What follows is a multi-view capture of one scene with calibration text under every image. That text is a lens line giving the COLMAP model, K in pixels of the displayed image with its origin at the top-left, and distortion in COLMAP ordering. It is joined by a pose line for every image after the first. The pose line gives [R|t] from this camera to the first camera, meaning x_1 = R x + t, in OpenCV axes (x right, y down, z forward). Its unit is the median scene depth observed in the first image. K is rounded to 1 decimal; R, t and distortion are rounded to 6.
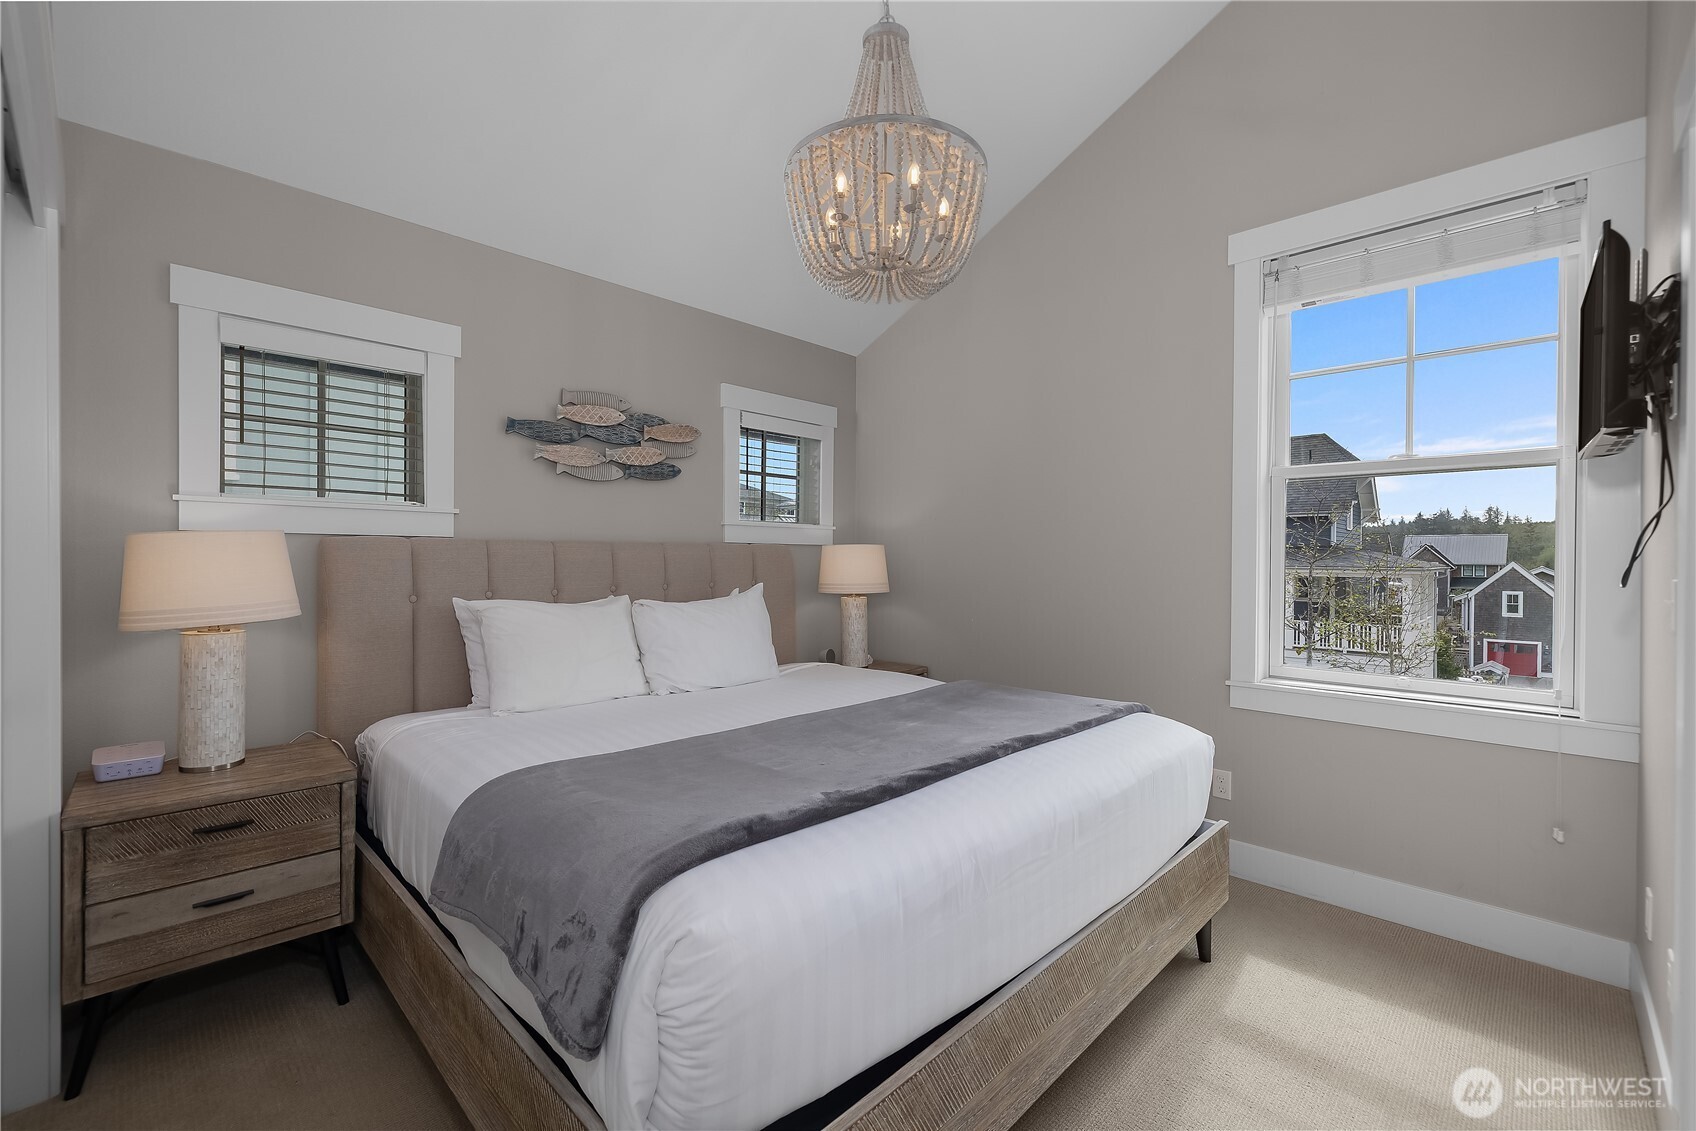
lens RADIAL K [[743.1, 0, 852.2], [0, 743.1, 561.3], [0, 0, 1]] dist [0.000332, 0.000599]
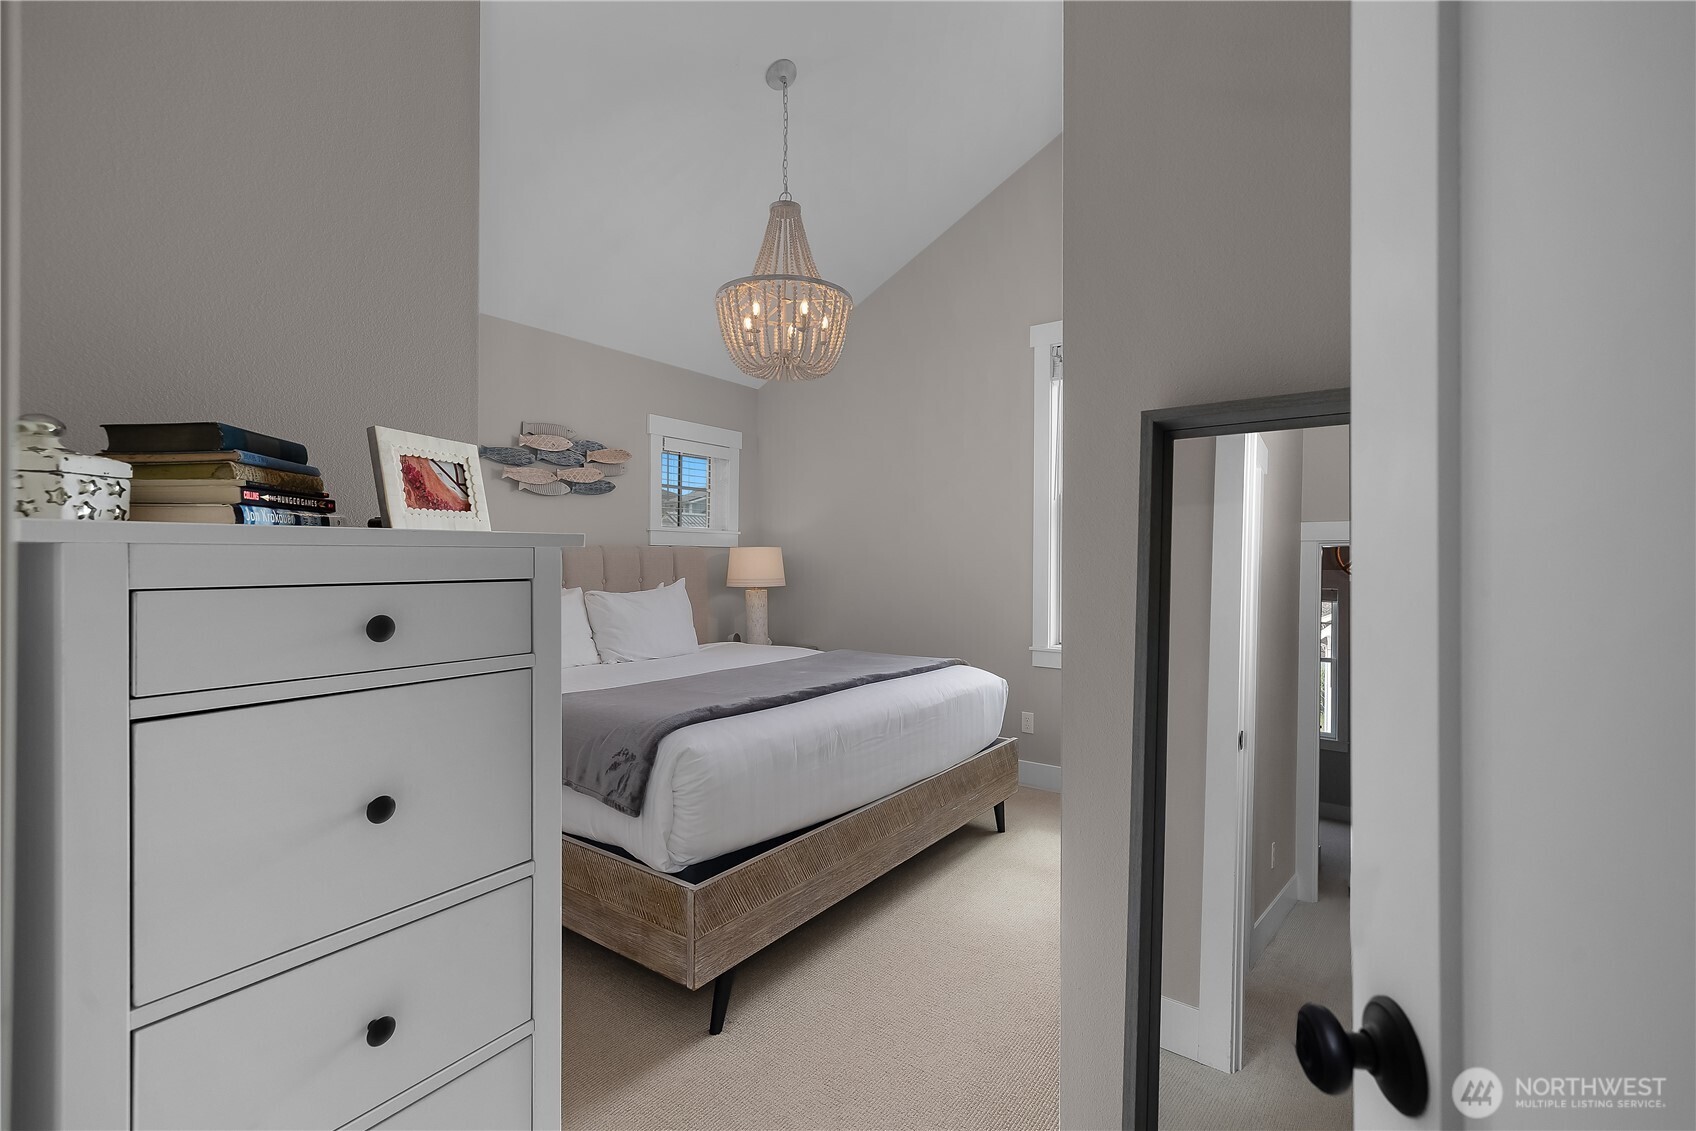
lens RADIAL K [[743.1, 0, 850.9], [0, 743.1, 561.1], [0, 0, 1]] dist [0.000332, 0.000599]
pose [[0.990211, 0.000473, 0.139578, -0.026958], [-0.000628, 0.999999, 0.001067, -0.001181], [-0.139577, -0.001145, 0.990210, -0.406983]]
